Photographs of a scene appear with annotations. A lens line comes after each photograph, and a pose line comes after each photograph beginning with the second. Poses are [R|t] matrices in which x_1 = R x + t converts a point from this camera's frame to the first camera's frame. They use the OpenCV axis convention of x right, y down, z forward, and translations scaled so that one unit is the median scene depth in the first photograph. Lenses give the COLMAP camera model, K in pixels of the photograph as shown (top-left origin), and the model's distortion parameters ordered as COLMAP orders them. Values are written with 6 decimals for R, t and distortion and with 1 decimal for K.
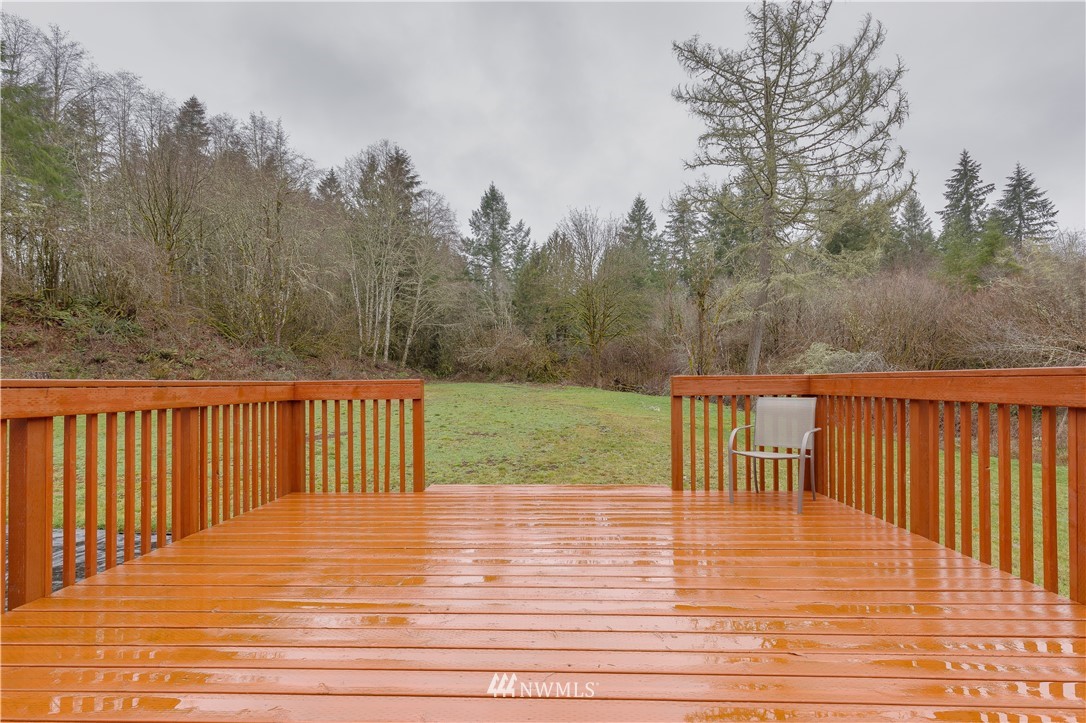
lens RADIAL K [[506.3, 0, 543.0], [0, 506.3, 361.5], [0, 0, 1]] dist [0.001354, 0.006609]
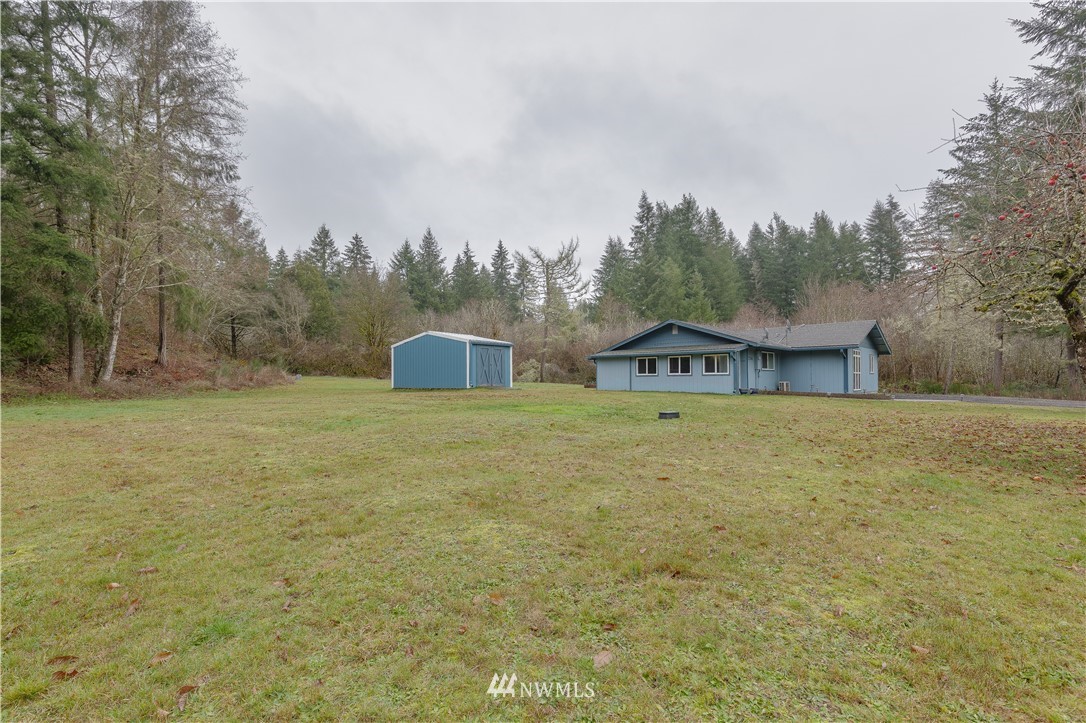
lens RADIAL K [[506.3, 0, 543.0], [0, 506.3, 361.5], [0, 0, 1]] dist [0.001354, 0.006609]
pose [[0.642184, 0.038440, 0.765586, -0.385964], [-0.032684, 0.999207, -0.022754, 0.007989], [-0.765854, -0.010410, 0.642931, -0.176152]]
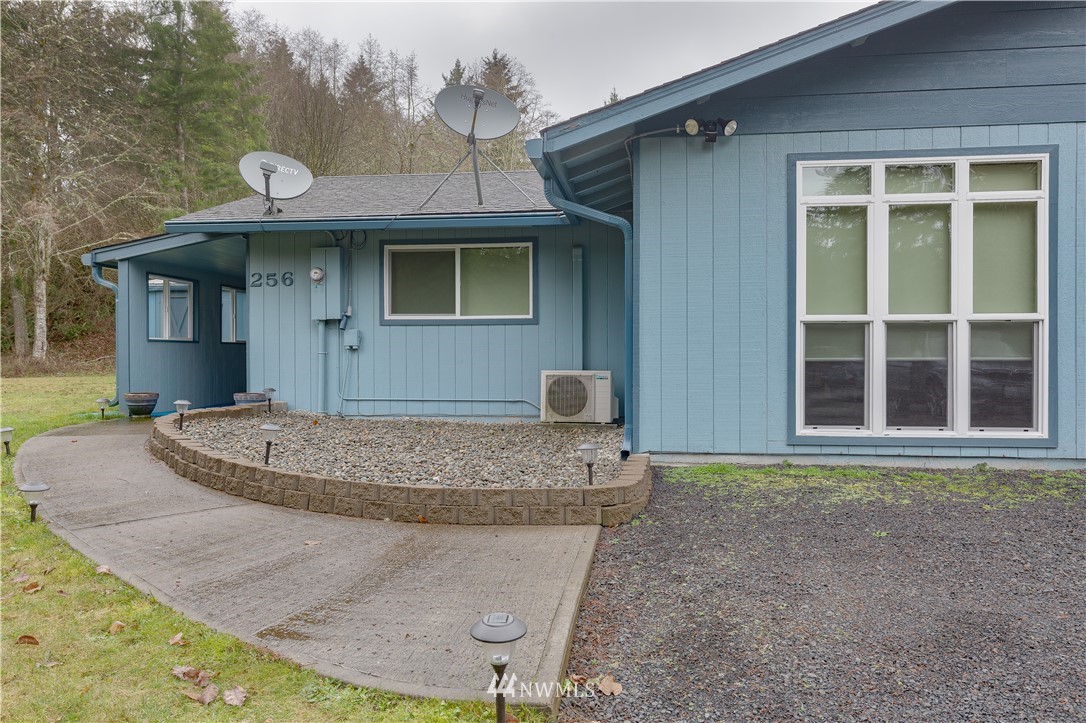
lens RADIAL K [[818.3, 0, 543.0], [0, 818.3, 361.5], [0, 0, 1]] dist [-0.006218, -0.000654]
pose [[0.995673, 0.009046, -0.092487, -0.069289], [-0.005221, 0.999124, 0.041522, 0.003313], [0.092781, -0.040860, 0.994848, -0.196413]]
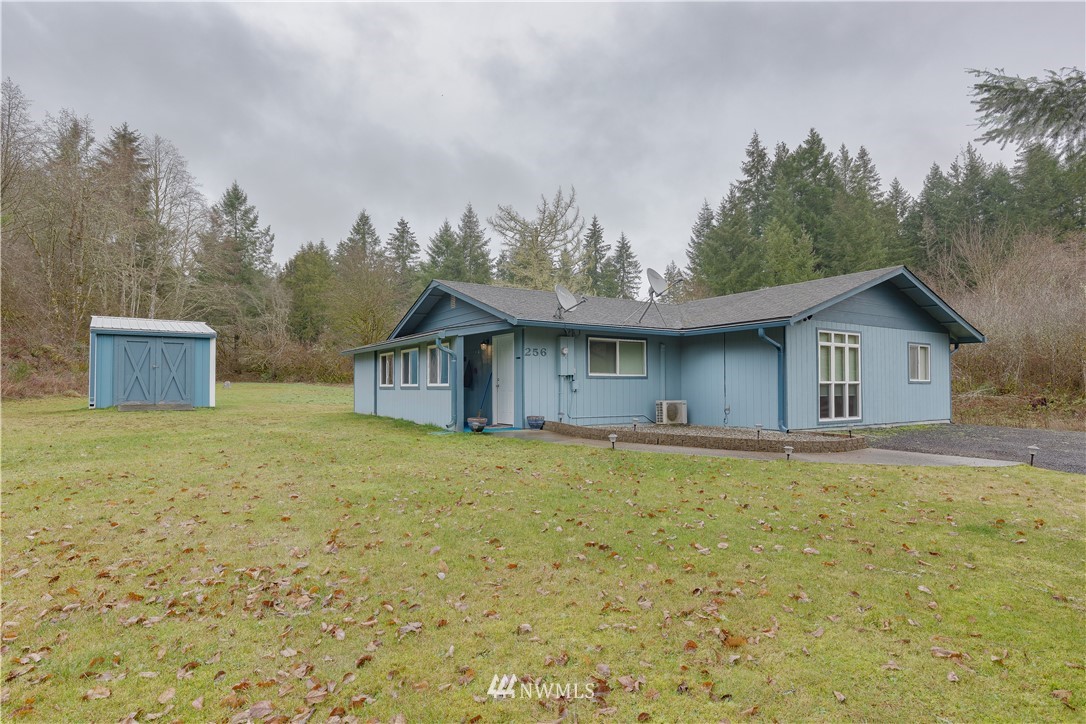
lens RADIAL K [[575.5, 0, 541.7], [0, 575.5, 373.1], [0, 0, 1]] dist [-0.000157, -0.000750]
pose [[0.814167, 0.021977, 0.580214, -0.198668], [-0.027527, 0.999621, 0.000764, 0.001903], [-0.579978, -0.016594, 0.814463, -0.203265]]
